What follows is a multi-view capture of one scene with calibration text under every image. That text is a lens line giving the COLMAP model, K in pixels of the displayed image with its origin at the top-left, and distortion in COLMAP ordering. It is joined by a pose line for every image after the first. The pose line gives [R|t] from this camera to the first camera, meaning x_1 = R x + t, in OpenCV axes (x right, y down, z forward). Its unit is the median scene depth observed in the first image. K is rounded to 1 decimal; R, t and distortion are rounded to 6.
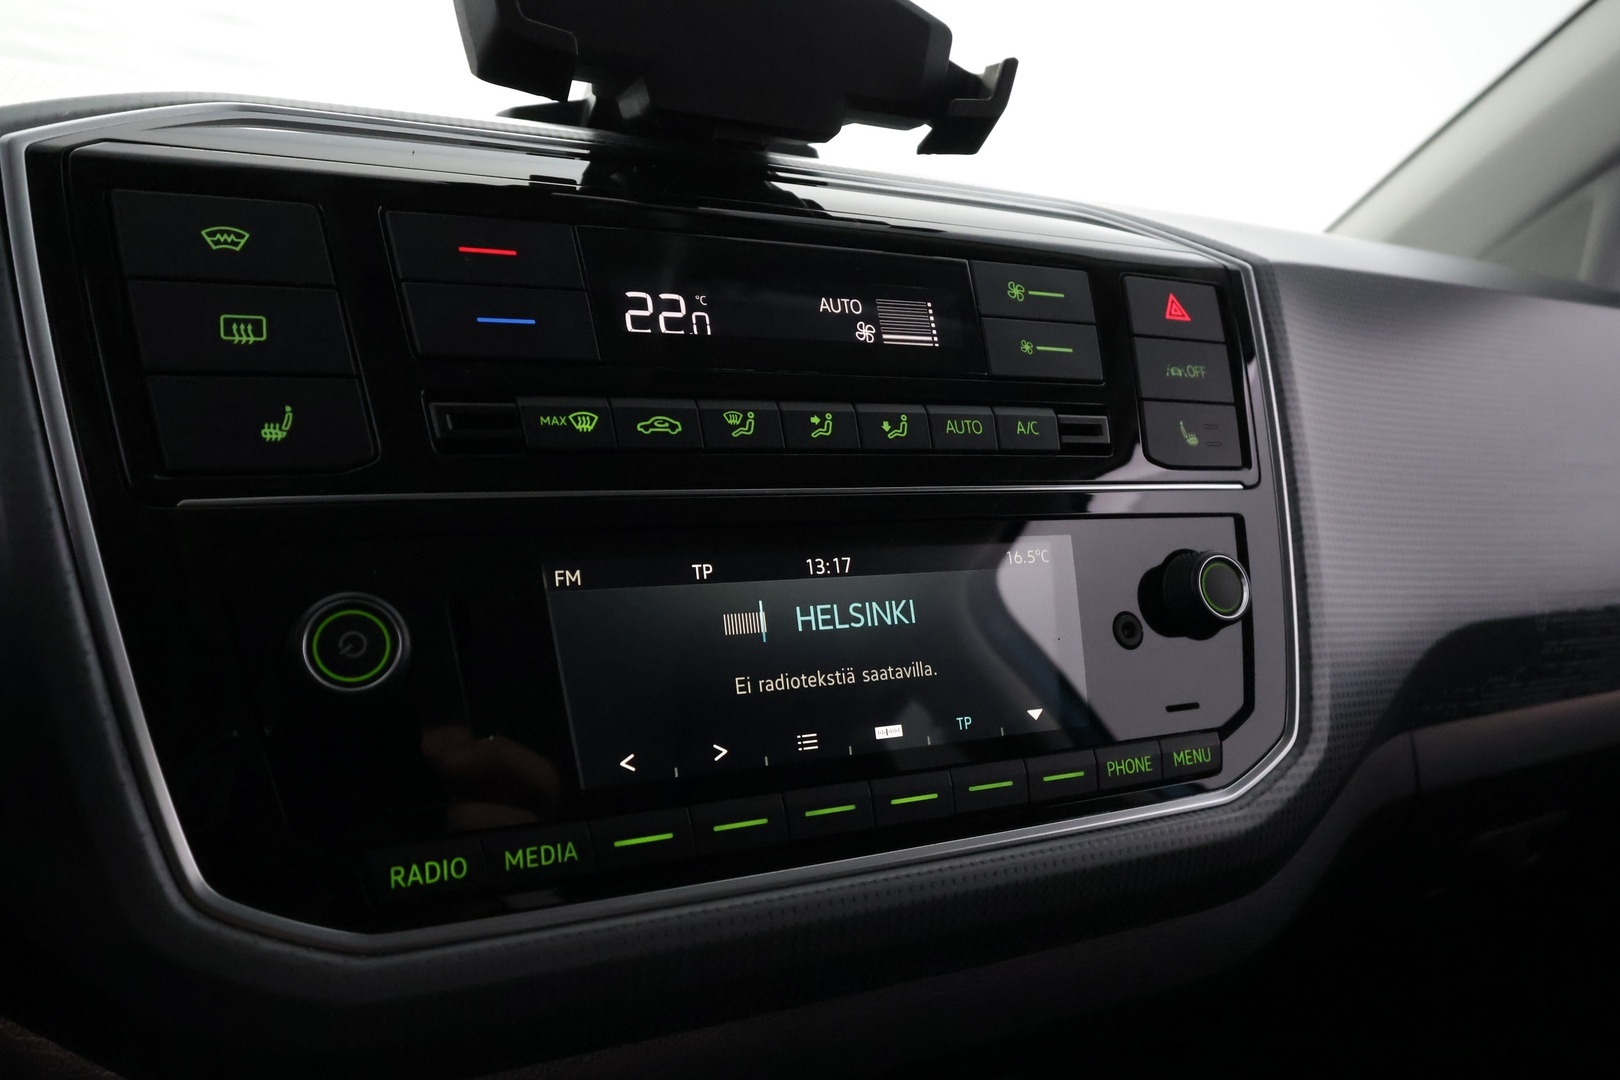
lens RADIAL K [[1156.7, 0, 810.0], [0, 1156.7, 540.0], [0, 0, 1]] dist [-0.001940, 0.008546]
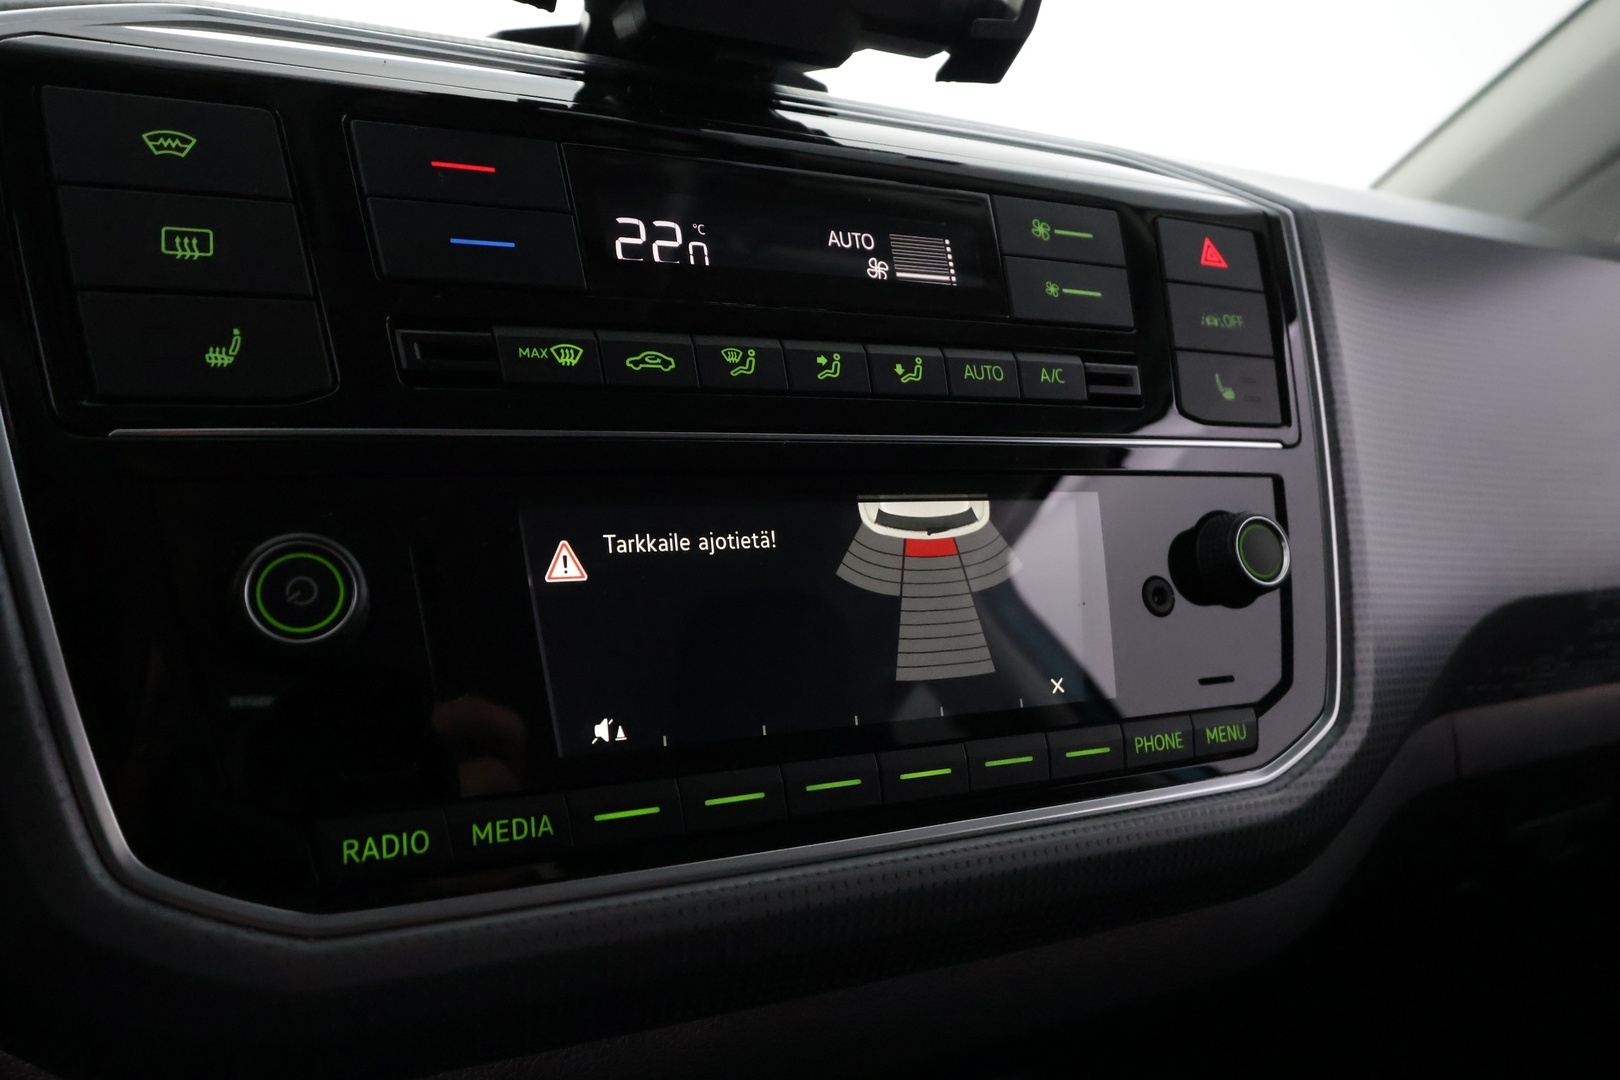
lens RADIAL K [[1156.7, 0, 810.0], [0, 1156.7, 540.0], [0, 0, 1]] dist [-0.001940, 0.008546]
pose [[0.999921, 0.010837, -0.006381, 0.002365], [-0.010757, 0.999865, 0.012428, 0.025853], [0.006515, -0.012358, 0.999902, 0.079405]]
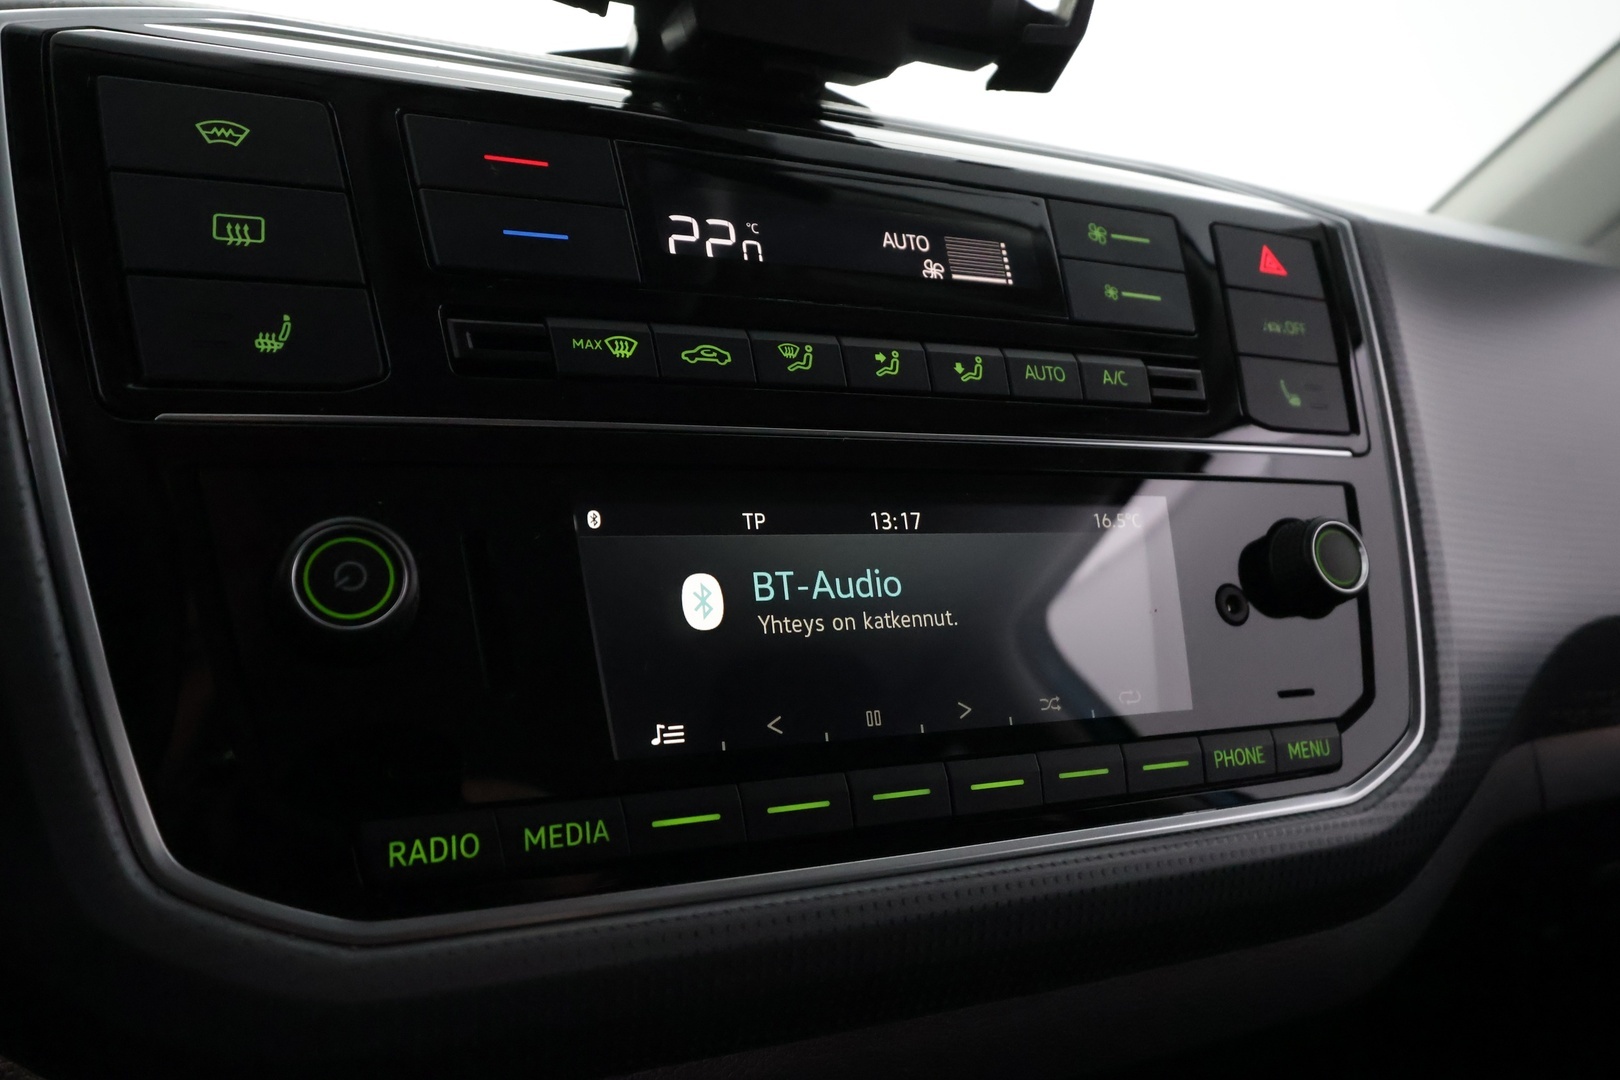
lens RADIAL K [[1156.7, 0, 810.0], [0, 1156.7, 540.0], [0, 0, 1]] dist [-0.001940, 0.008546]
pose [[0.999635, 0.001434, -0.026990, -0.024235], [-0.002755, 0.998796, -0.048989, 0.076408], [0.026887, 0.049045, 0.998435, 0.113644]]
